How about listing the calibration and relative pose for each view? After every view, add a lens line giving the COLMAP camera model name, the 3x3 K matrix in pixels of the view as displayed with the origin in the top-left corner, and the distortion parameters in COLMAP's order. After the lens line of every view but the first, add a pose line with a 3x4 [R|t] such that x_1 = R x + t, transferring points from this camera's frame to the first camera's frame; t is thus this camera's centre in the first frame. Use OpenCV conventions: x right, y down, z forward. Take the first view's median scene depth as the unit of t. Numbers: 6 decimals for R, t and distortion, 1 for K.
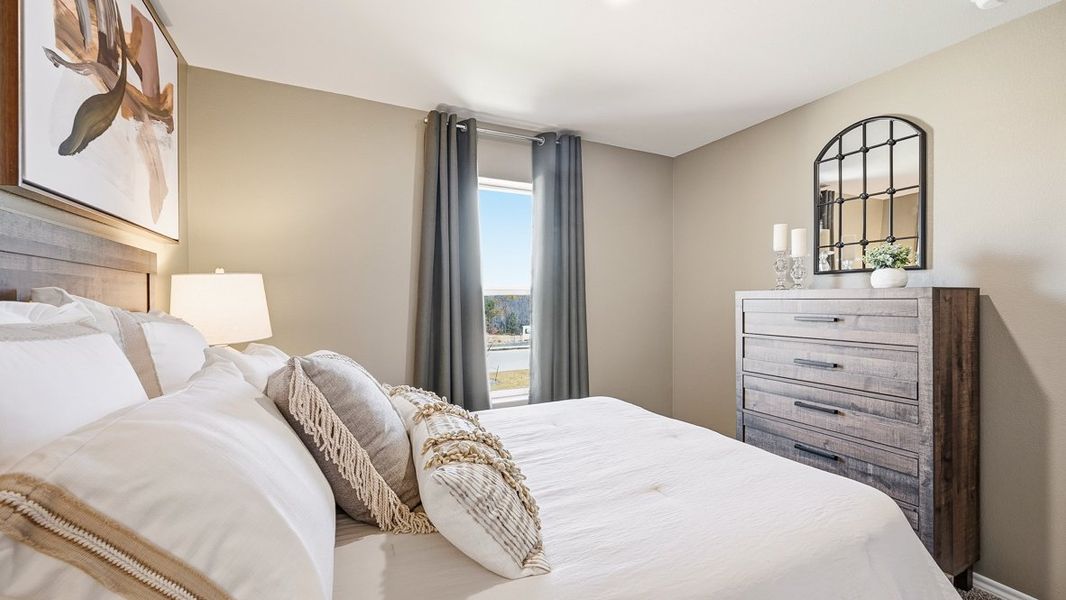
lens RADIAL K [[428.4, 0, 532.3], [0, 428.4, 298.3], [0, 0, 1]] dist [0.002593, -0.001975]
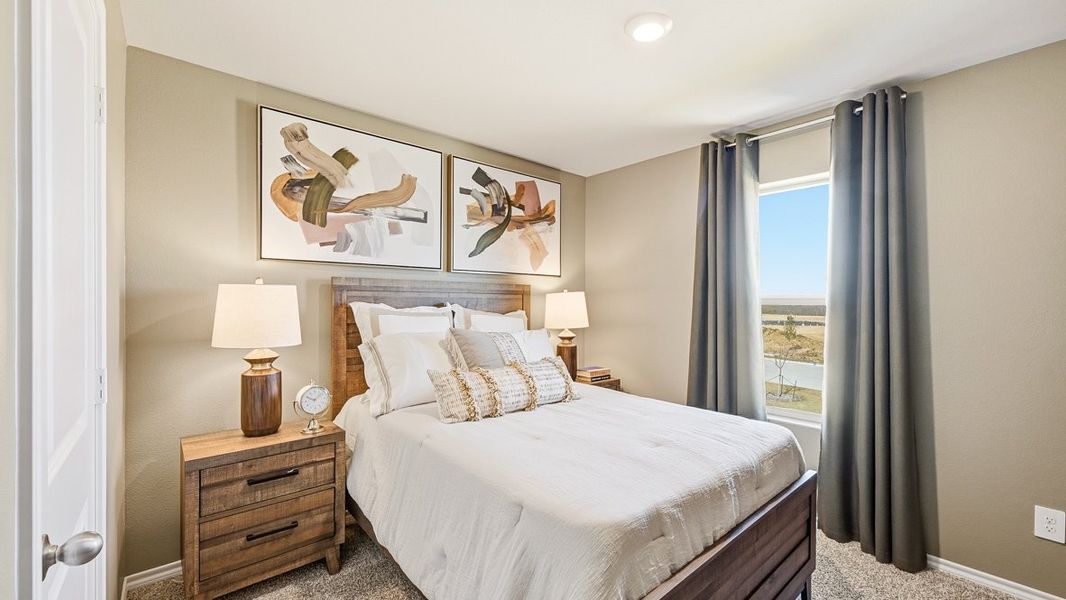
lens RADIAL K [[428.4, 0, 531.9], [0, 428.4, 301.5], [0, 0, 1]] dist [0.002593, -0.001975]
pose [[0.250147, 0.002561, -0.968204, 1.133983], [-0.006462, 0.999979, 0.000976, -0.019918], [0.968186, 0.006012, 0.250158, 0.402987]]
